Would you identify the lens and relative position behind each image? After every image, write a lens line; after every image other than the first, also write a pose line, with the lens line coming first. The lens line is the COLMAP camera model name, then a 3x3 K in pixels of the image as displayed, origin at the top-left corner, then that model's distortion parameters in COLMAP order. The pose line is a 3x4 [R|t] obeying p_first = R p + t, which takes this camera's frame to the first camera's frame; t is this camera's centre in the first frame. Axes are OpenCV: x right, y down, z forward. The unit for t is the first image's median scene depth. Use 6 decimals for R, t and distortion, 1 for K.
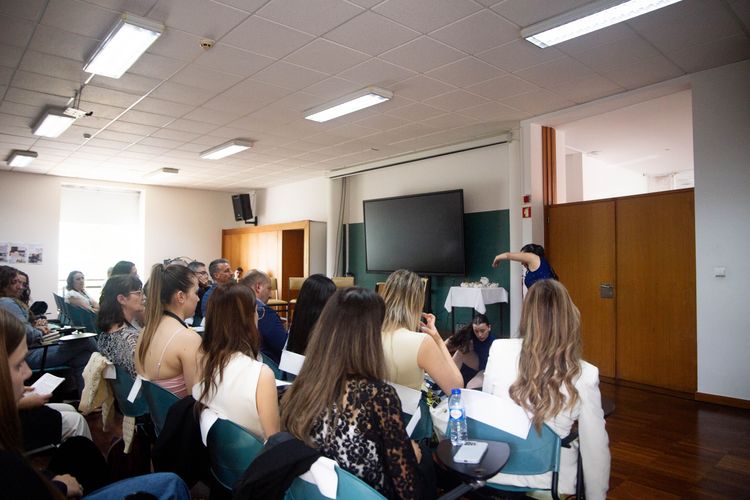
lens RADIAL K [[518.6, 0, 371.7], [0, 518.6, 252.4], [0, 0, 1]] dist [-0.122429, 0.077404]
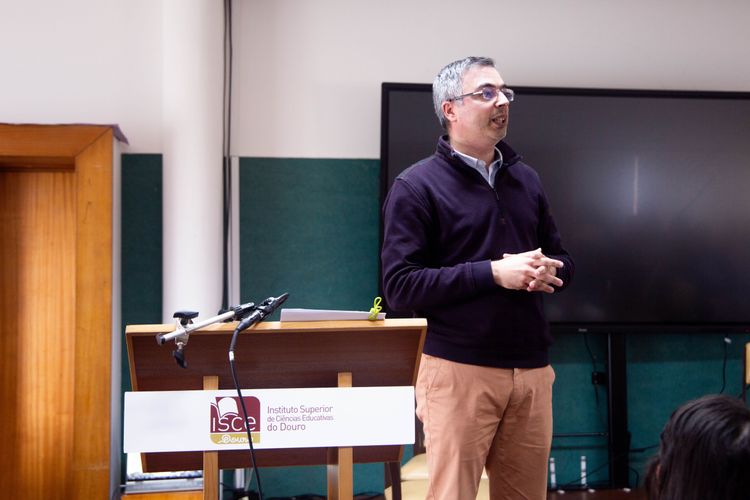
lens RADIAL K [[1008.8, 0, 371.9], [0, 1008.8, 248.2], [0, 0, 1]] dist [0.085519, 0.000000]
pose [[0.573972, 0.018275, 0.818671, -0.579686], [-0.012216, 0.999831, -0.013754, 0.000484], [-0.818784, -0.002106, 0.574098, 0.821054]]
